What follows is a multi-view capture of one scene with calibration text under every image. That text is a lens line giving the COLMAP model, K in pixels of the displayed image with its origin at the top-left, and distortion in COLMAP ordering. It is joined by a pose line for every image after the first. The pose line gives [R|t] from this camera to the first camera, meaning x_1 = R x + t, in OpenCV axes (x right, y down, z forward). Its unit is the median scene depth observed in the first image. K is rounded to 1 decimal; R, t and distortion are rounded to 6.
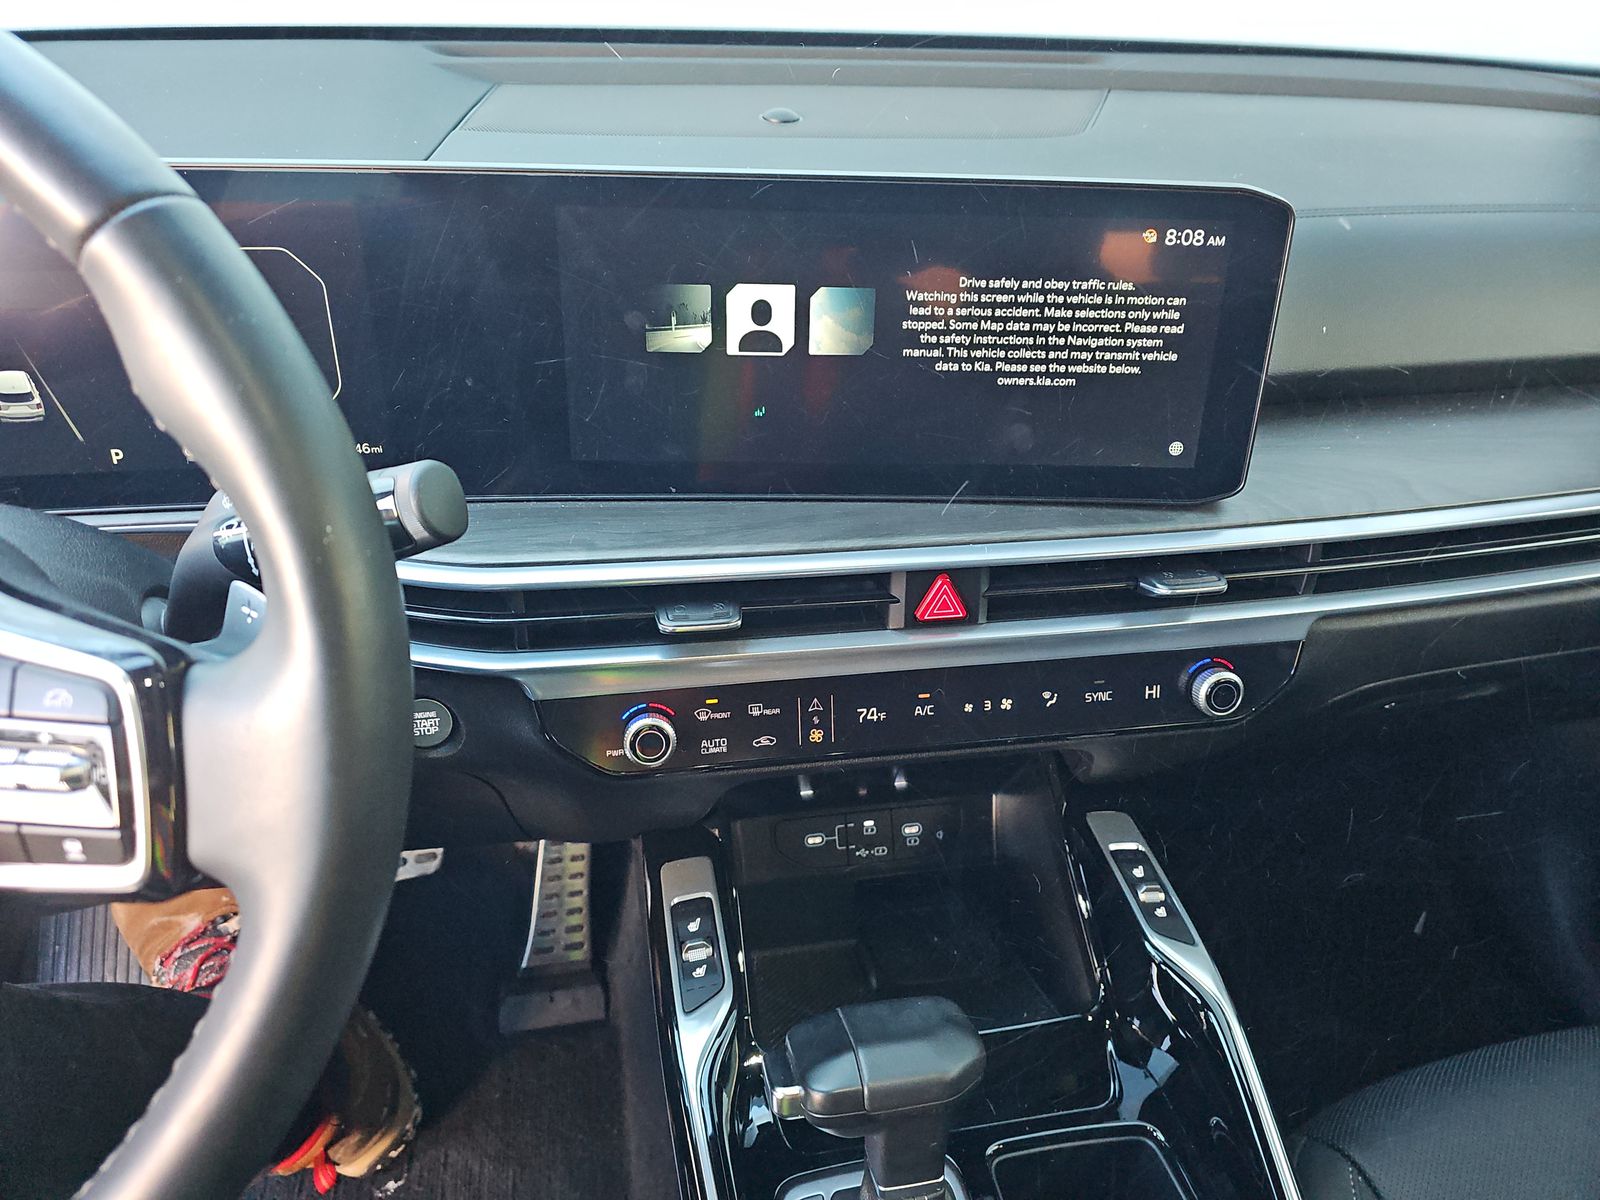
lens RADIAL K [[1083.7, 0, 801.8], [0, 1083.7, 594.4], [0, 0, 1]] dist [0.000848, 0.003018]
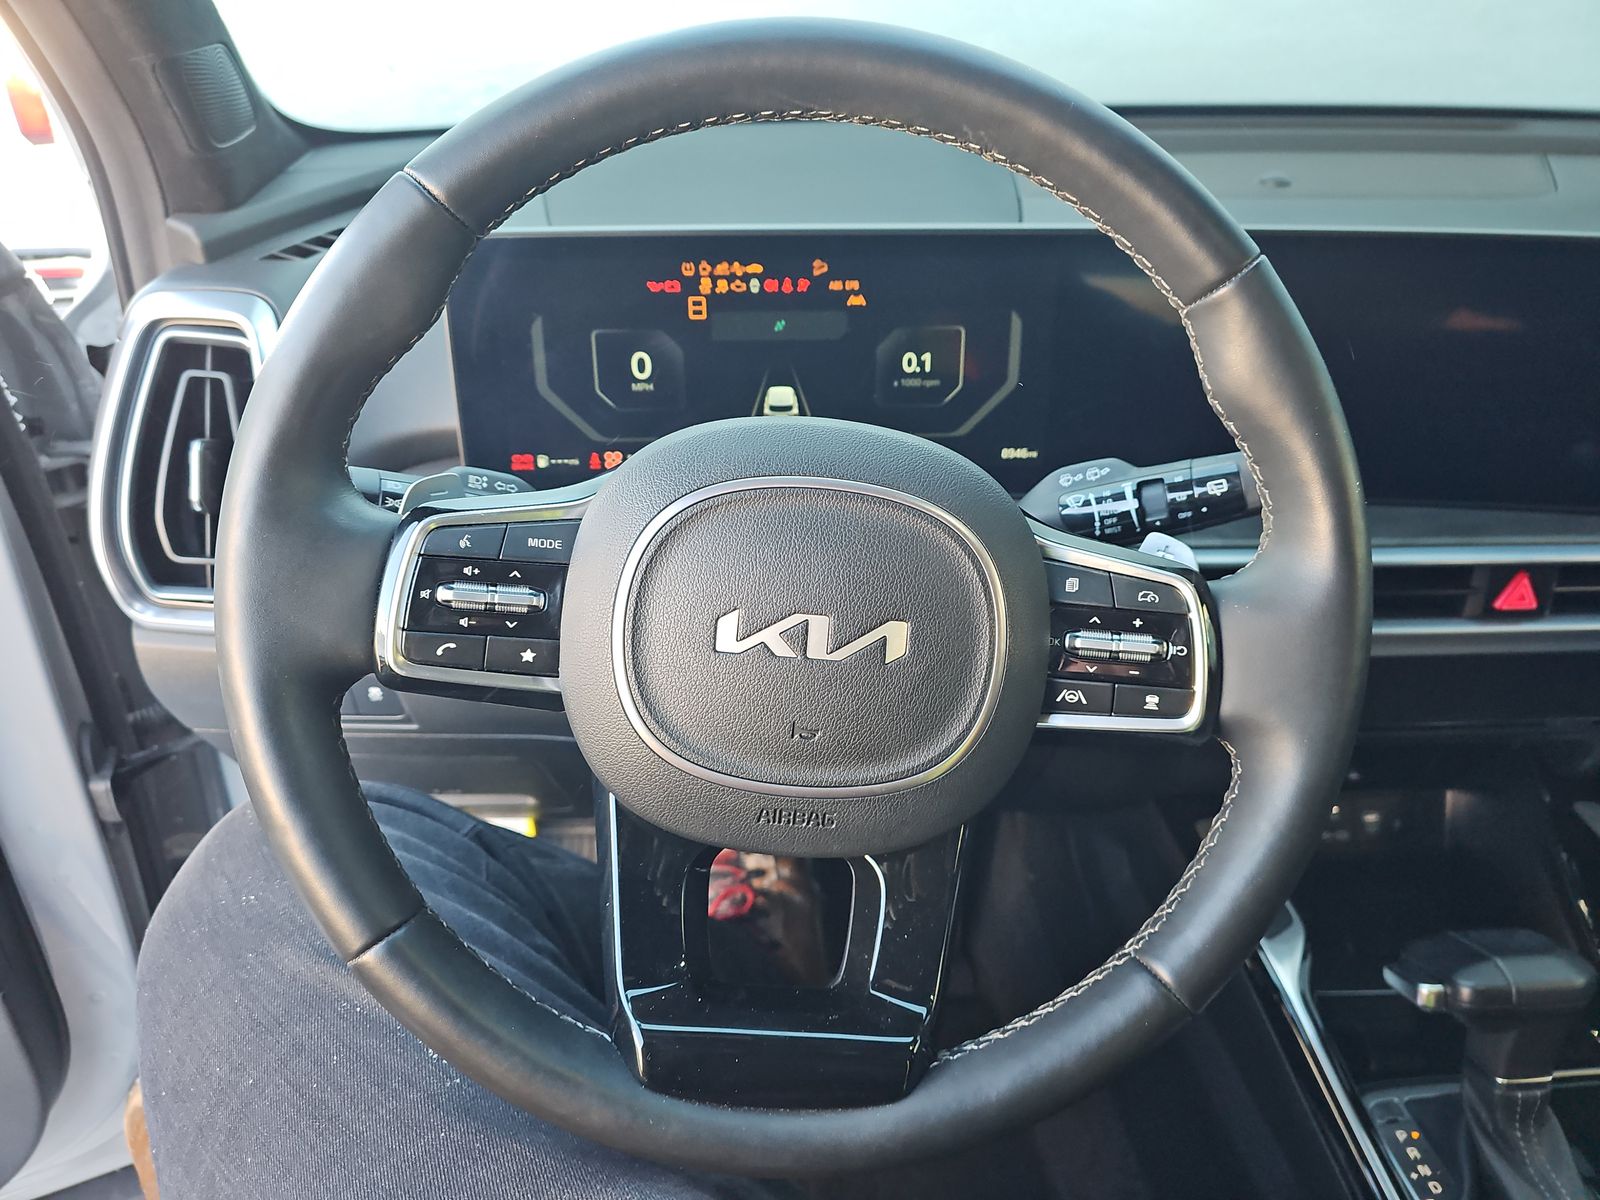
lens RADIAL K [[1083.7, 0, 798.8], [0, 1083.7, 606.4], [0, 0, 1]] dist [0.000848, 0.003018]
pose [[0.991474, 0.035489, -0.125376, -0.485225], [-0.040305, 0.998535, -0.036091, 0.091808], [0.123911, 0.040836, 0.991453, -0.247940]]
